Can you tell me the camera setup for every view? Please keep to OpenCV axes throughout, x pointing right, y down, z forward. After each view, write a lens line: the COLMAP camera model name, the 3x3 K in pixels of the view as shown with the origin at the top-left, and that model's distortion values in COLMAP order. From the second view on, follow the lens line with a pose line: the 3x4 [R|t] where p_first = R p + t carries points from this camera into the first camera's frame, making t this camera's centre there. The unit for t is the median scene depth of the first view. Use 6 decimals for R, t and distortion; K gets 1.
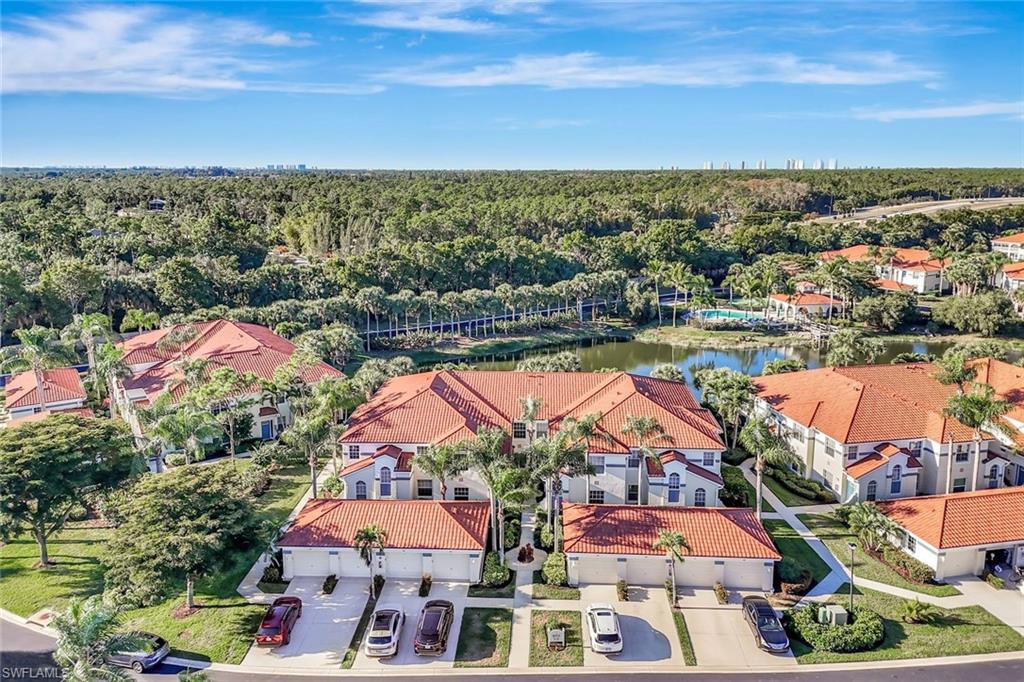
lens RADIAL K [[748.2, 0, 512.0], [0, 748.2, 341.0], [0, 0, 1]] dist [0.050115, -0.005743]
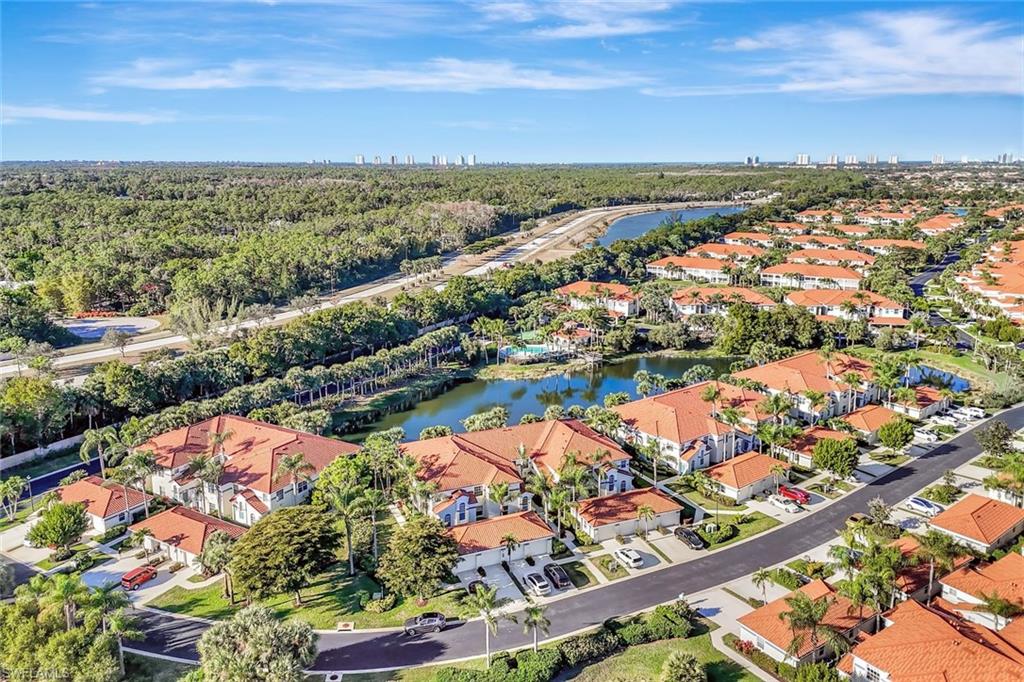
lens RADIAL K [[748.2, 0, 512.0], [0, 748.2, 341.0], [0, 0, 1]] dist [0.050115, -0.005743]
pose [[0.898878, -0.103338, 0.425840, -0.750541], [0.096875, 0.994613, 0.036875, -0.243172], [-0.427357, 0.008107, 0.904047, -0.563122]]
